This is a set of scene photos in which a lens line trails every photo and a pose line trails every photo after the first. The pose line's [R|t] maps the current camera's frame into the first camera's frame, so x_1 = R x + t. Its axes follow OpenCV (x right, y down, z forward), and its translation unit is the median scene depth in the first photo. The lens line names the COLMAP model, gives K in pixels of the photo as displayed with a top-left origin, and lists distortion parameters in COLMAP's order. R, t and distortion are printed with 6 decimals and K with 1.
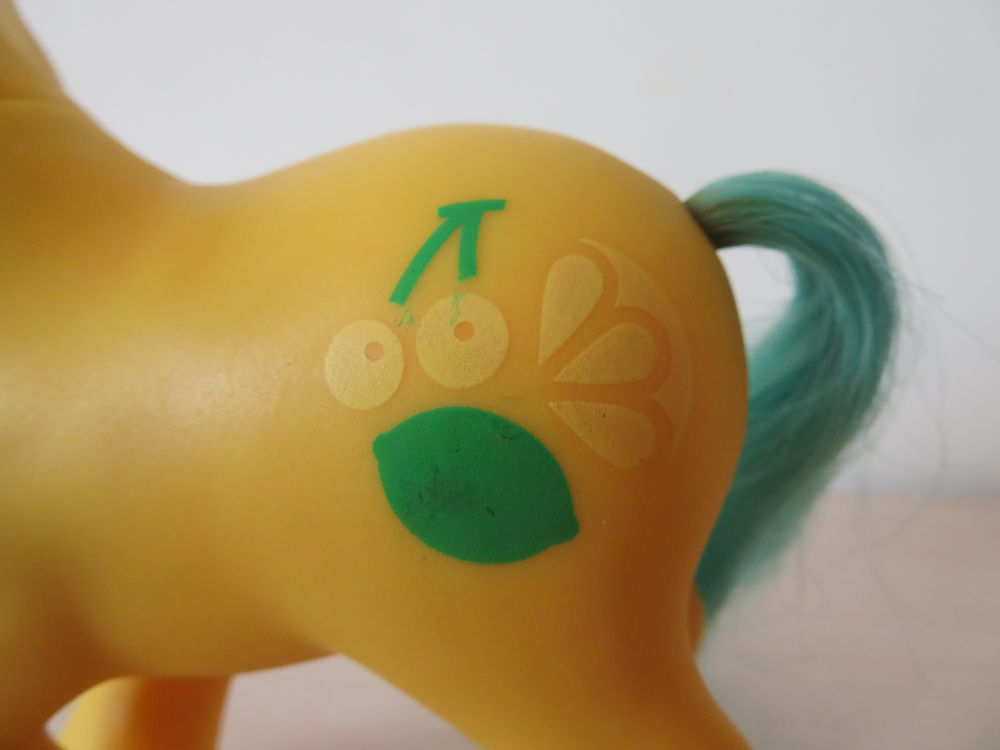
lens RADIAL K [[733.3, 0, 490.5], [0, 733.3, 367.7], [0, 0, 1]] dist [0.040317, -0.004954]
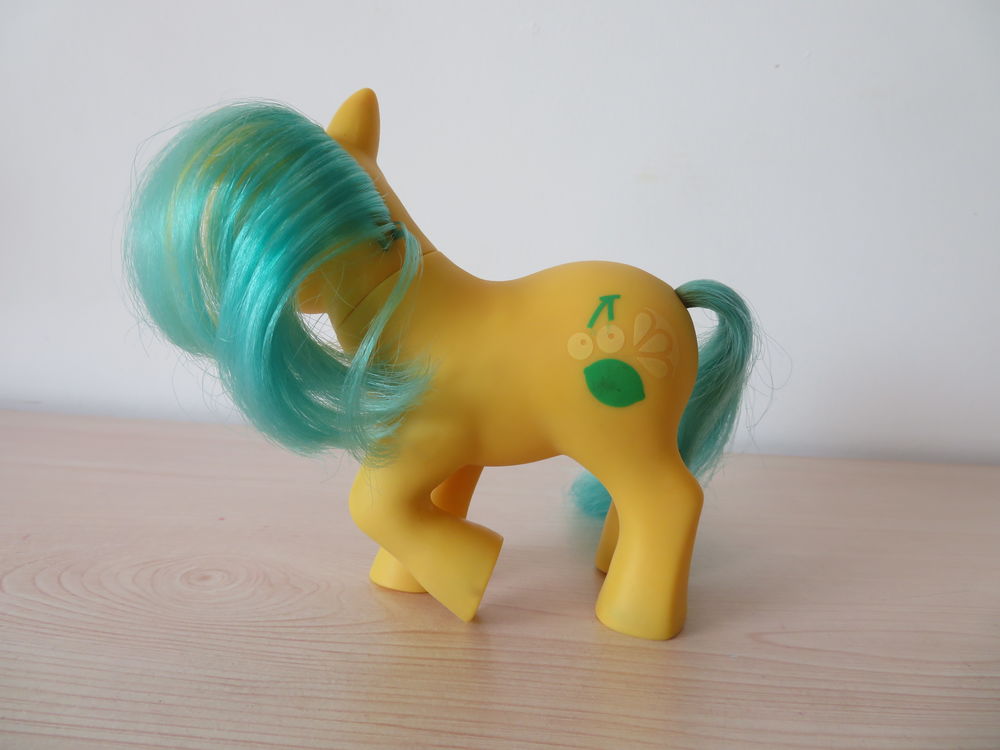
lens RADIAL K [[733.3, 0, 503.8], [0, 733.3, 381.8], [0, 0, 1]] dist [0.040317, -0.004954]
pose [[0.998549, 0.003157, 0.053759, -0.671415], [-0.002237, 0.999850, -0.017156, 0.205851], [-0.053805, 0.017011, 0.998407, -2.189188]]
